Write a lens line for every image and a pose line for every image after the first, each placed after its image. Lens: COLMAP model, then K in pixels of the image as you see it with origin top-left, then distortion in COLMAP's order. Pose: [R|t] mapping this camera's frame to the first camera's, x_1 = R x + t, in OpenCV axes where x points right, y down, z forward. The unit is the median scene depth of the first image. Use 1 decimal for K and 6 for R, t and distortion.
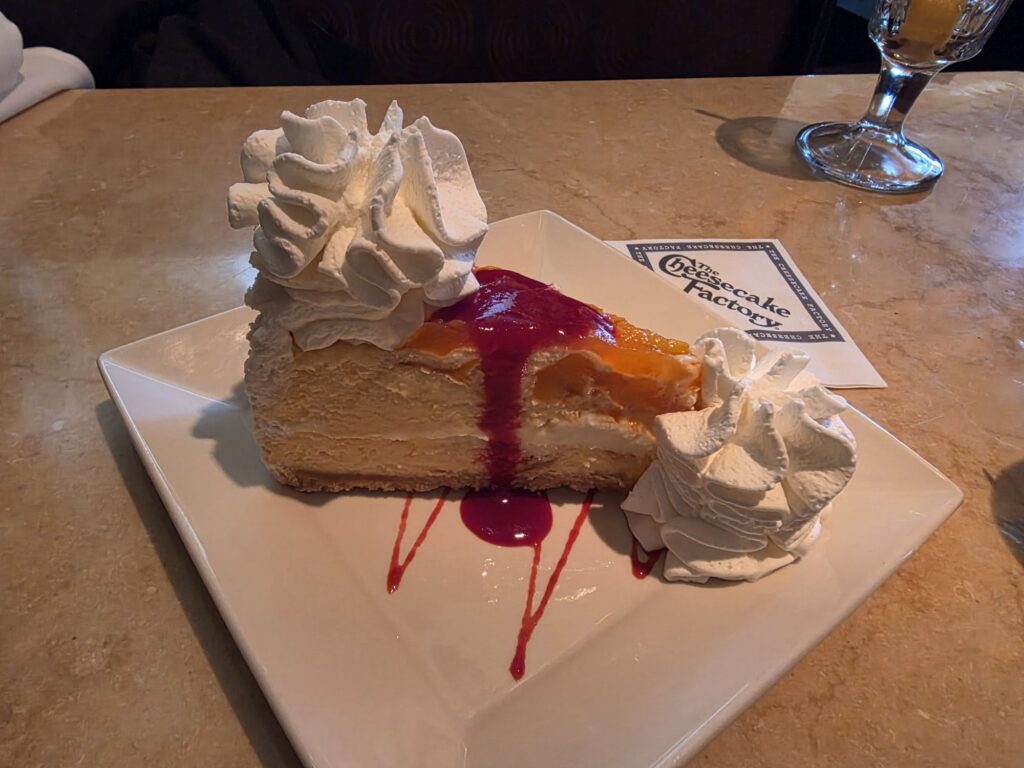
lens RADIAL K [[677.6, 0, 447.9], [0, 677.6, 384.6], [0, 0, 1]] dist [0.000793, 0.000134]
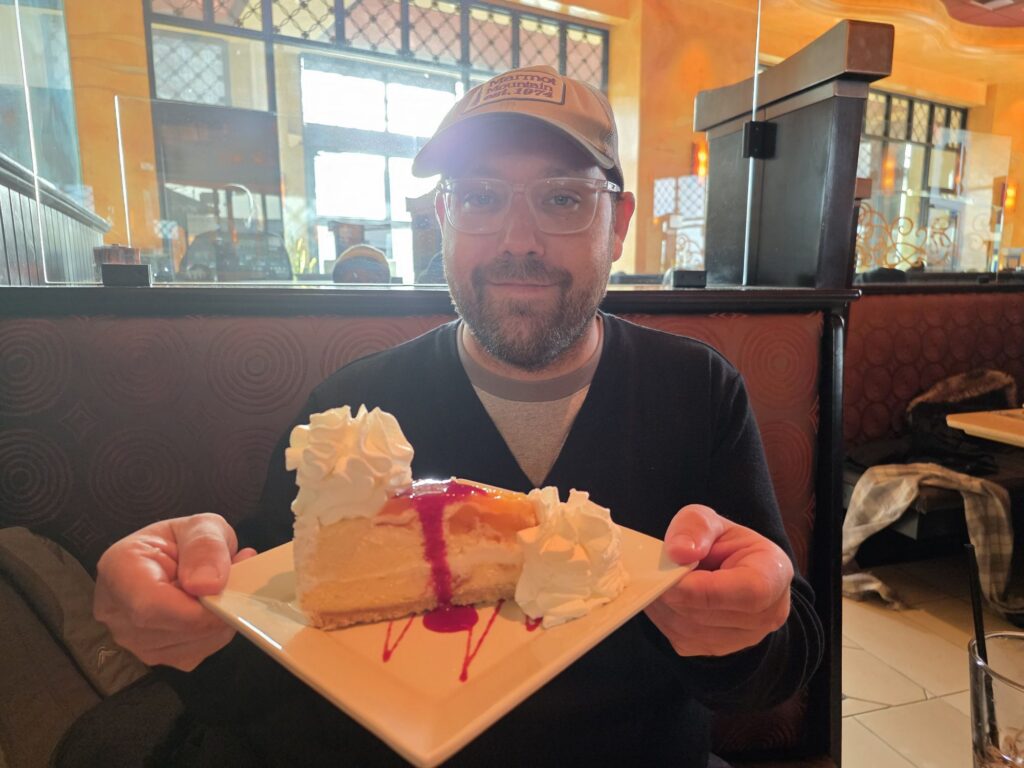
lens RADIAL K [[684.4, 0, 512.0], [0, 684.4, 384.0], [0, 0, 1]] dist [0.000517, -0.000013]
pose [[0.975355, -0.127008, 0.180423, 0.003186], [0.203665, 0.832789, -0.514764, 0.658872], [-0.084875, 0.538824, 0.838132, -0.804056]]
